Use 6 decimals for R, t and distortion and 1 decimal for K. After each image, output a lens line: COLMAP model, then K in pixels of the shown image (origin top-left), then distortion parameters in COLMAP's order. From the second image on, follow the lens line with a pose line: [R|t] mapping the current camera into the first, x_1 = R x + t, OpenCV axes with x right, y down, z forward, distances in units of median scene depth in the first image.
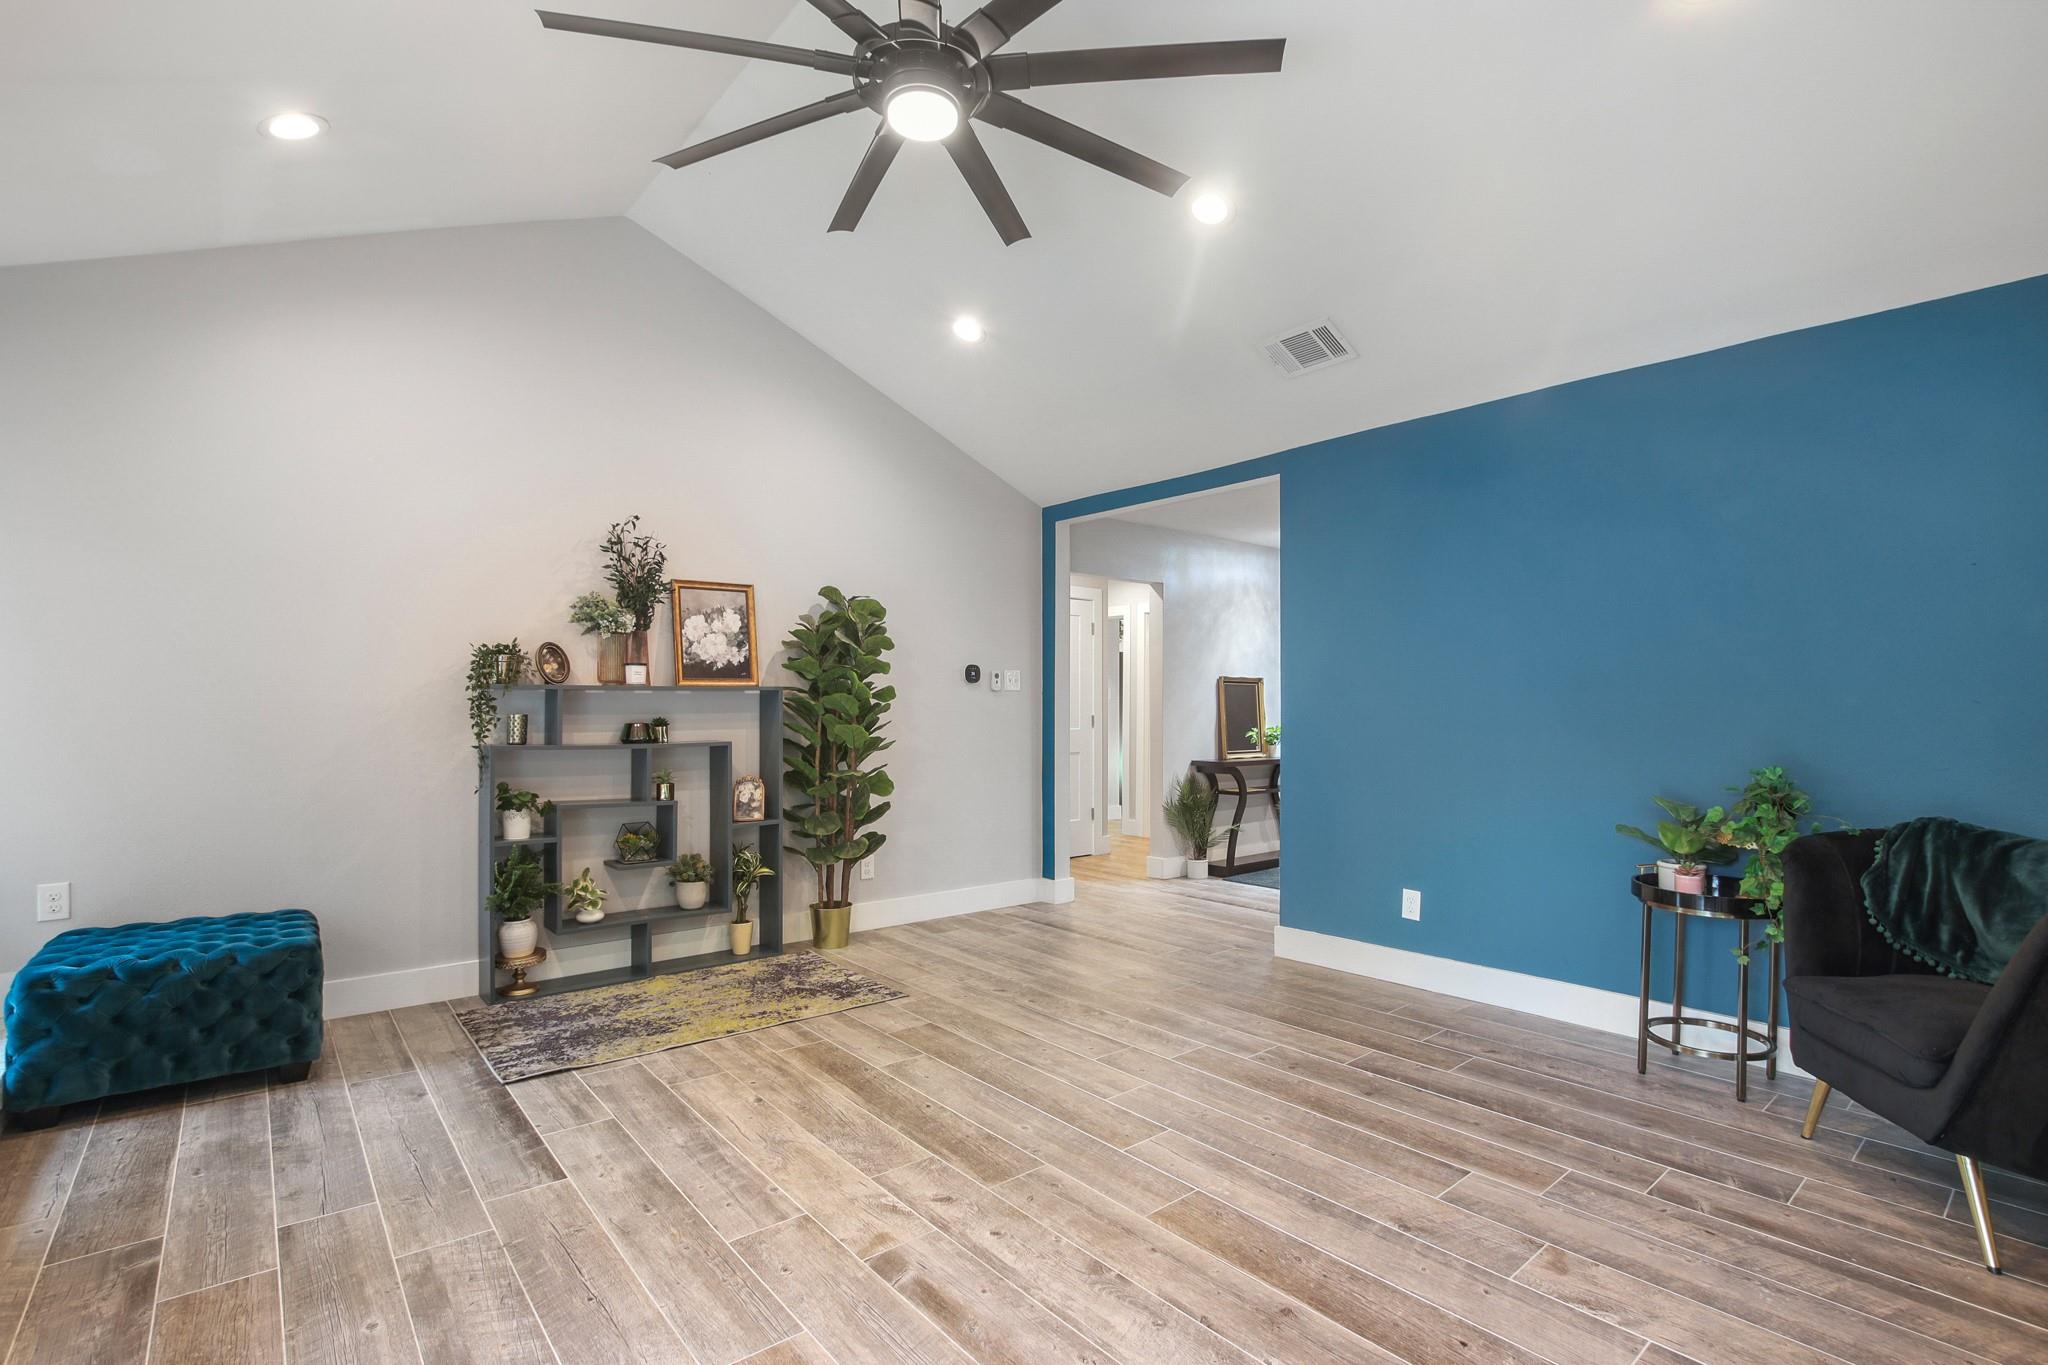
lens RADIAL K [[930.9, 0, 1024.0], [0, 930.9, 682.5], [0, 0, 1]] dist [-0.032281, 0.000070]
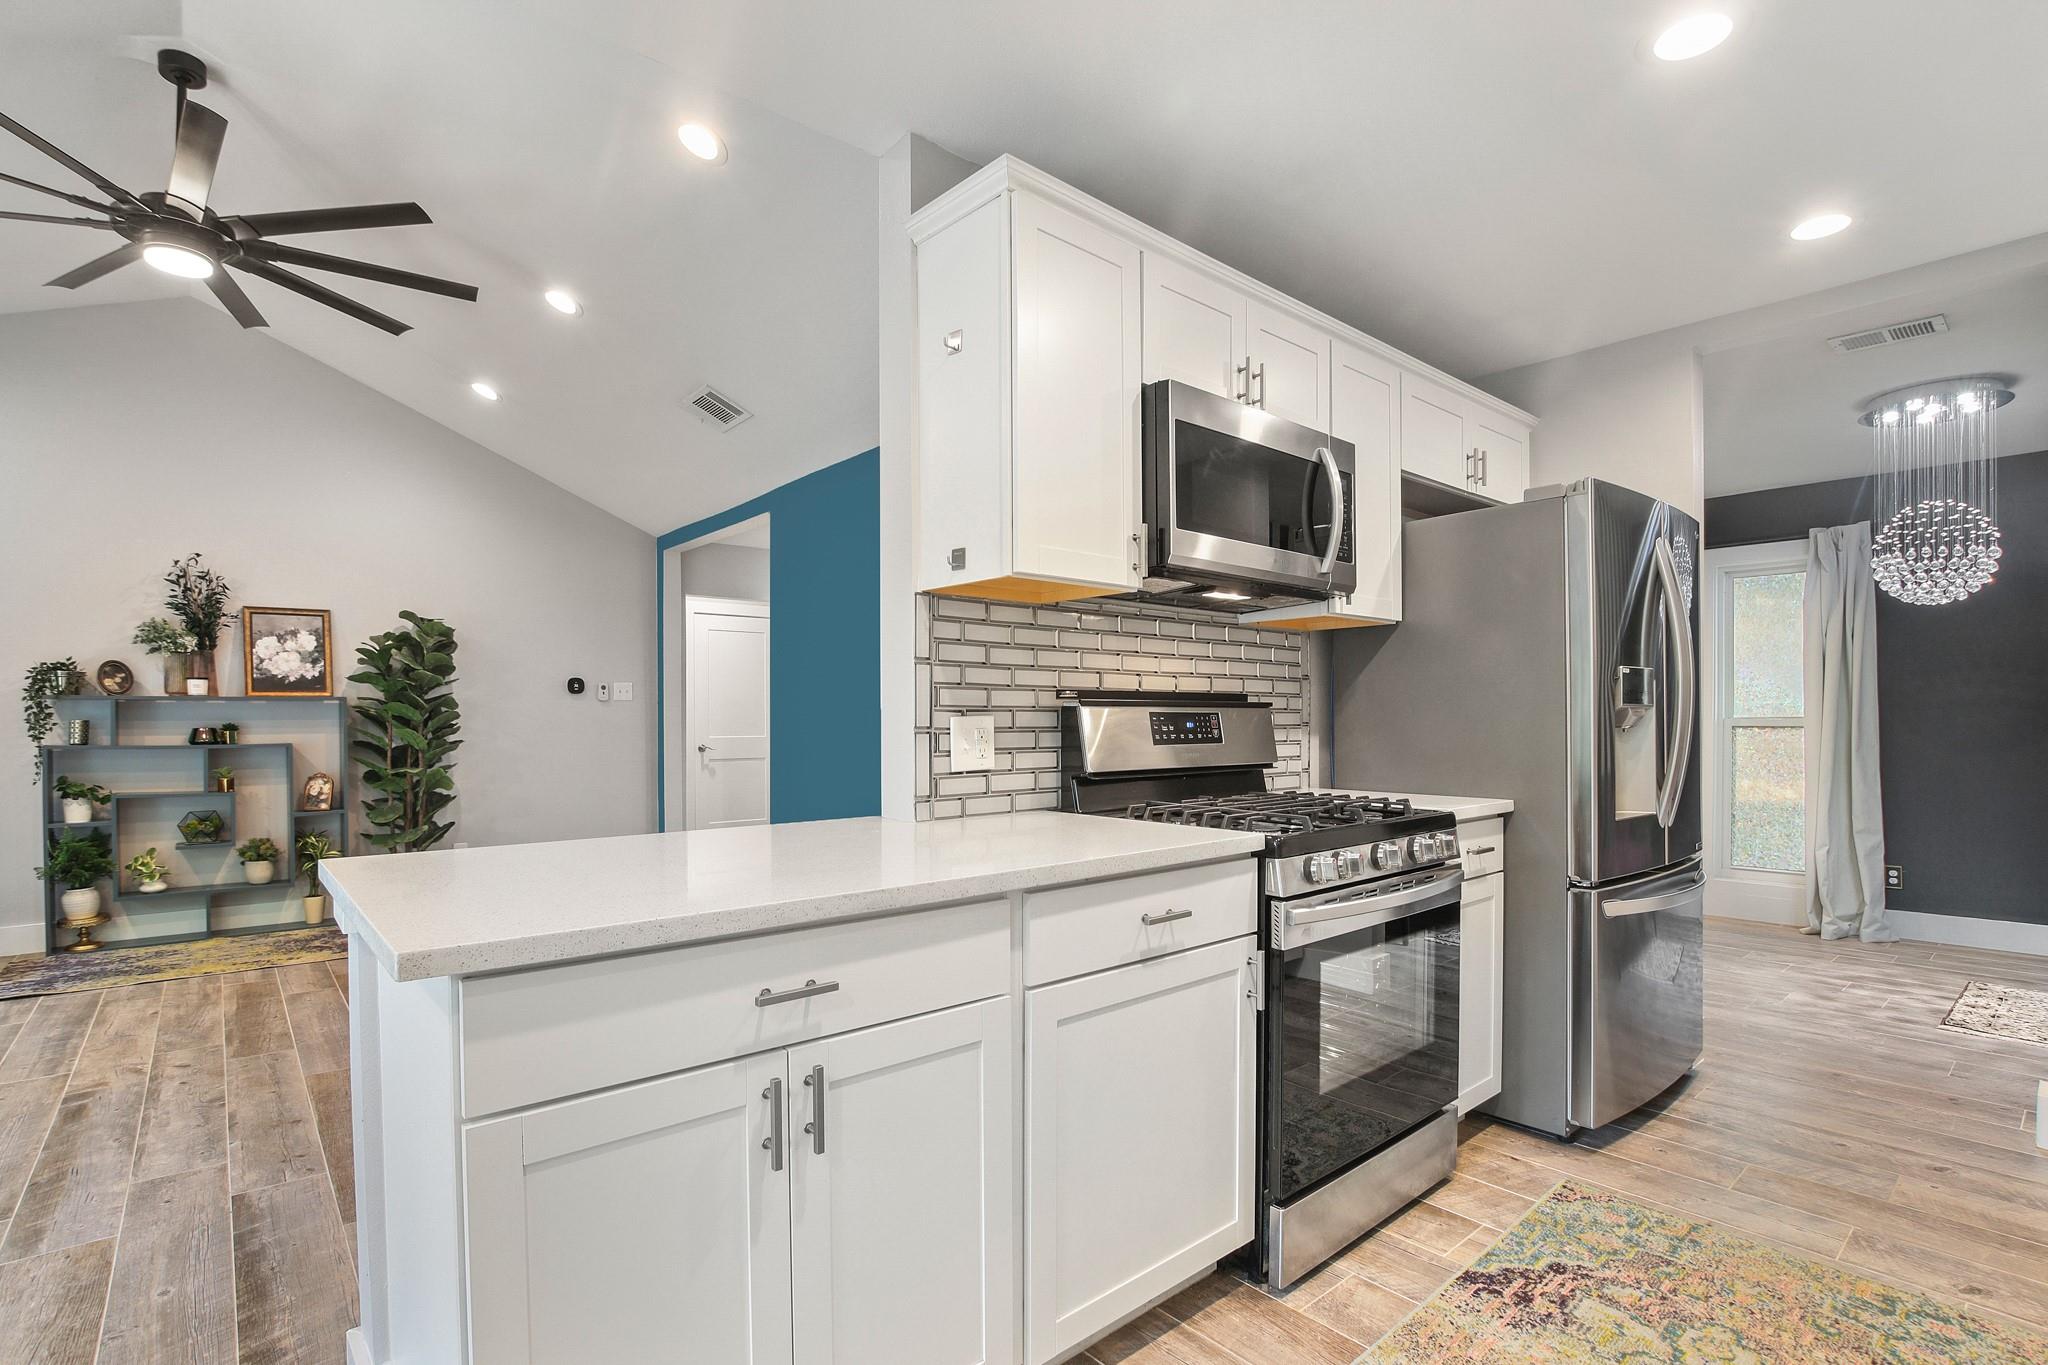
lens RADIAL K [[950.4, 0, 1029.7], [0, 950.4, 724.2], [0, 0, 1]] dist [-0.042793, 0.008923]
pose [[0.999832, -0.001241, 0.018310, 0.625738], [0.000694, 0.999553, 0.029881, 0.004468], [-0.018339, -0.029863, 0.999386, -0.207965]]
